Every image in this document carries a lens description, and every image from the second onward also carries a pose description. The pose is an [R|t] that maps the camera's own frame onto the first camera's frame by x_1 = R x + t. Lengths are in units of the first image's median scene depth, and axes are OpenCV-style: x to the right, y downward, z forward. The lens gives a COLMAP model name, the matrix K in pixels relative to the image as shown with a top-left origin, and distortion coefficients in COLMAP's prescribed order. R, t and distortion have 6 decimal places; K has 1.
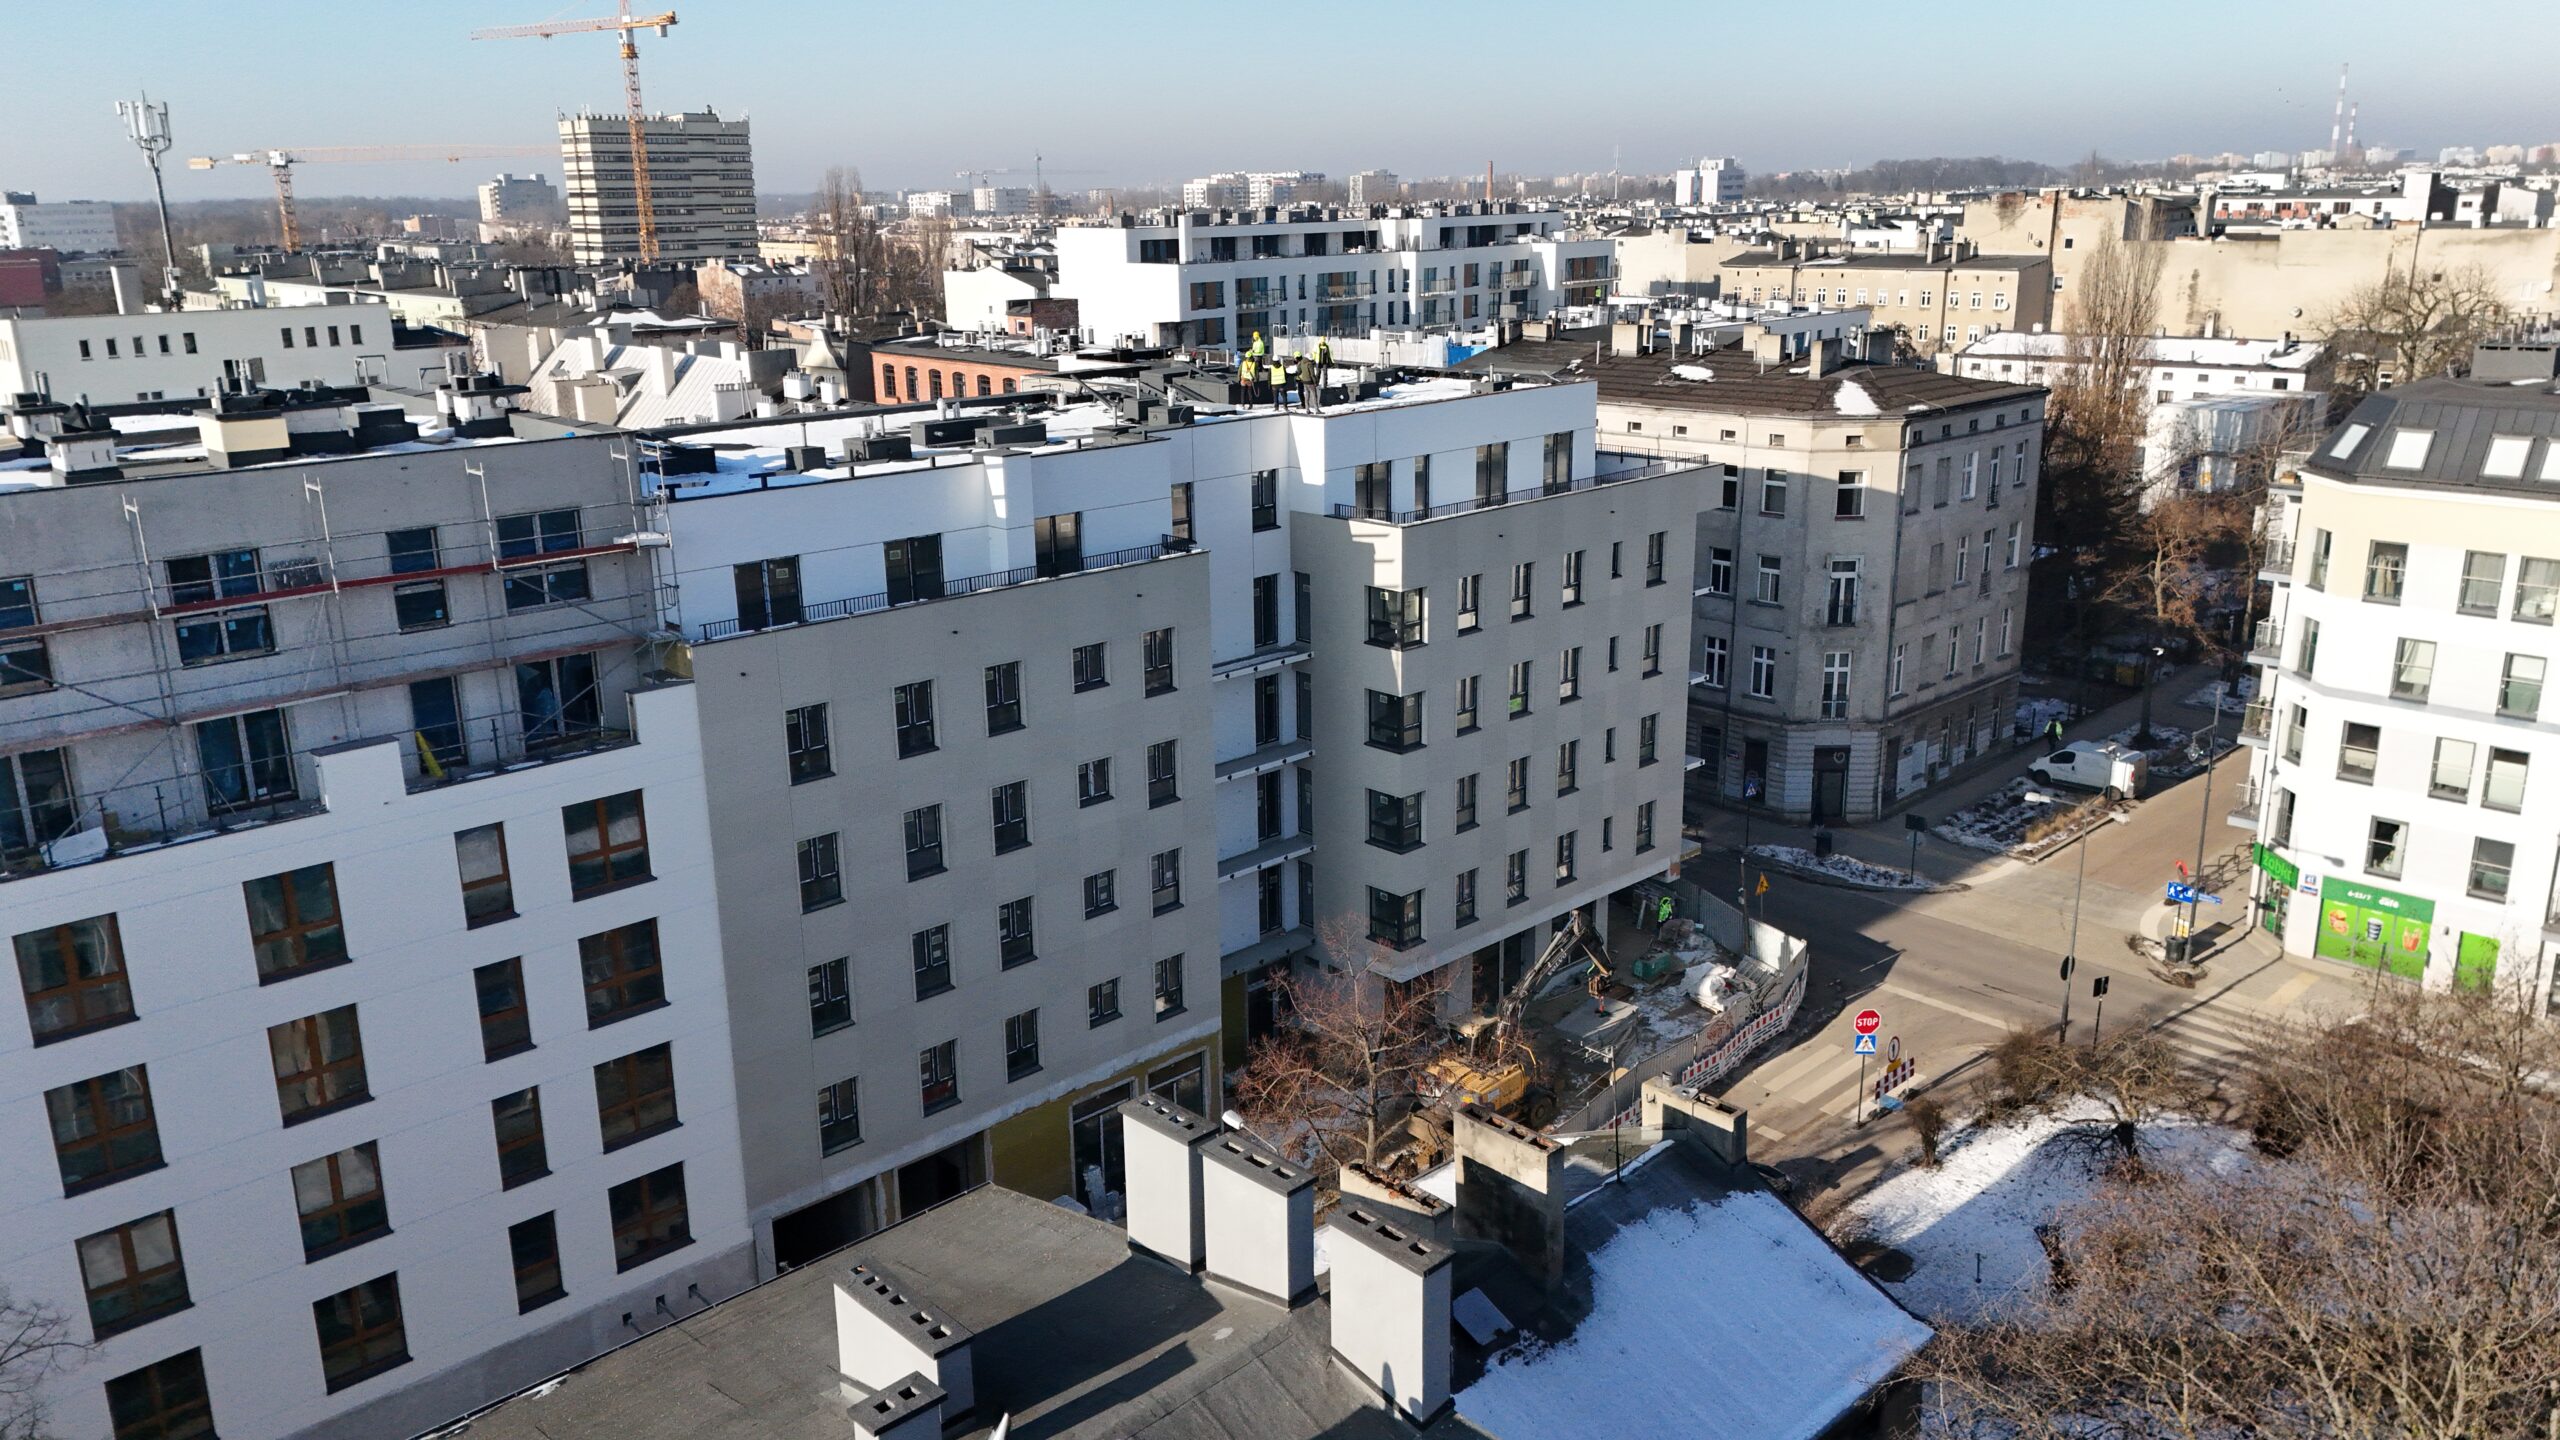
lens RADIAL K [[1859.4, 0, 1284.3], [0, 1859.4, 723.7], [0, 0, 1]] dist [0.091714, -0.087336]
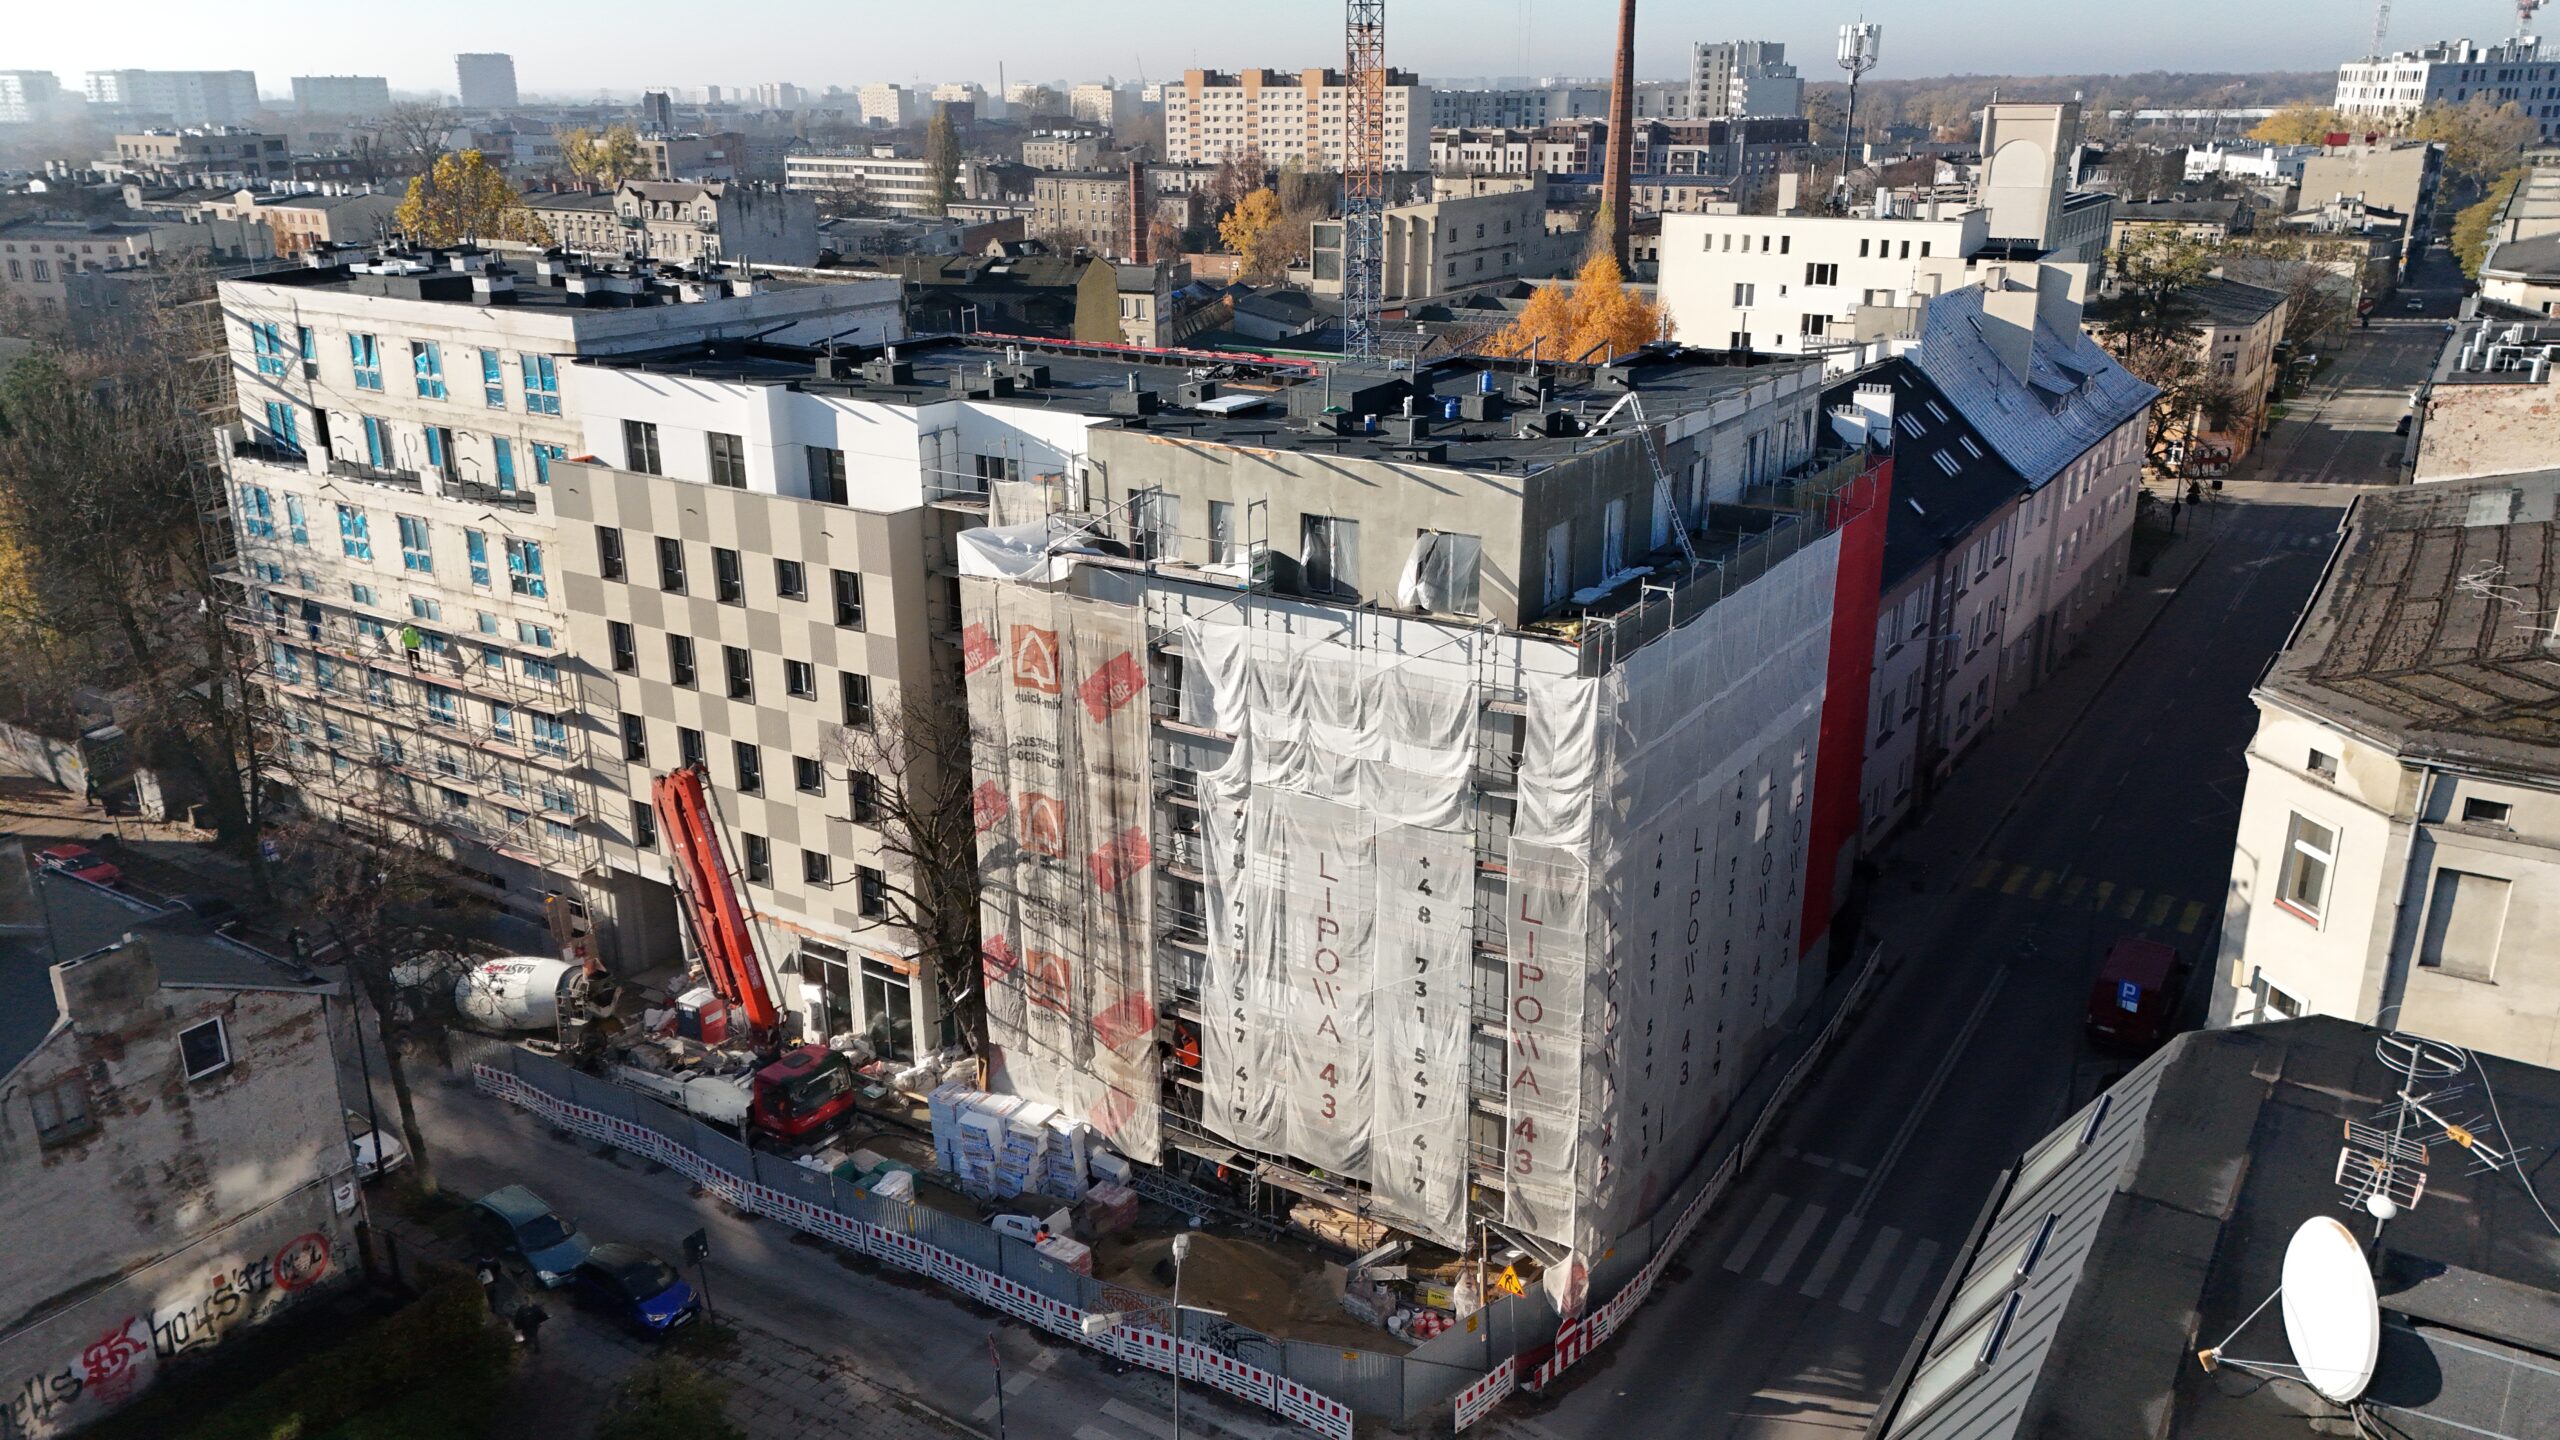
lens RADIAL K [[1859.4, 0, 1284.3], [0, 1859.4, 723.7], [0, 0, 1]] dist [0.091714, -0.087336]
pose [[0.238892, 0.331045, -0.912874, 0.672278], [-0.270600, 0.925549, 0.264828, -0.213900], [0.932580, 0.183758, 0.310688, 0.596175]]
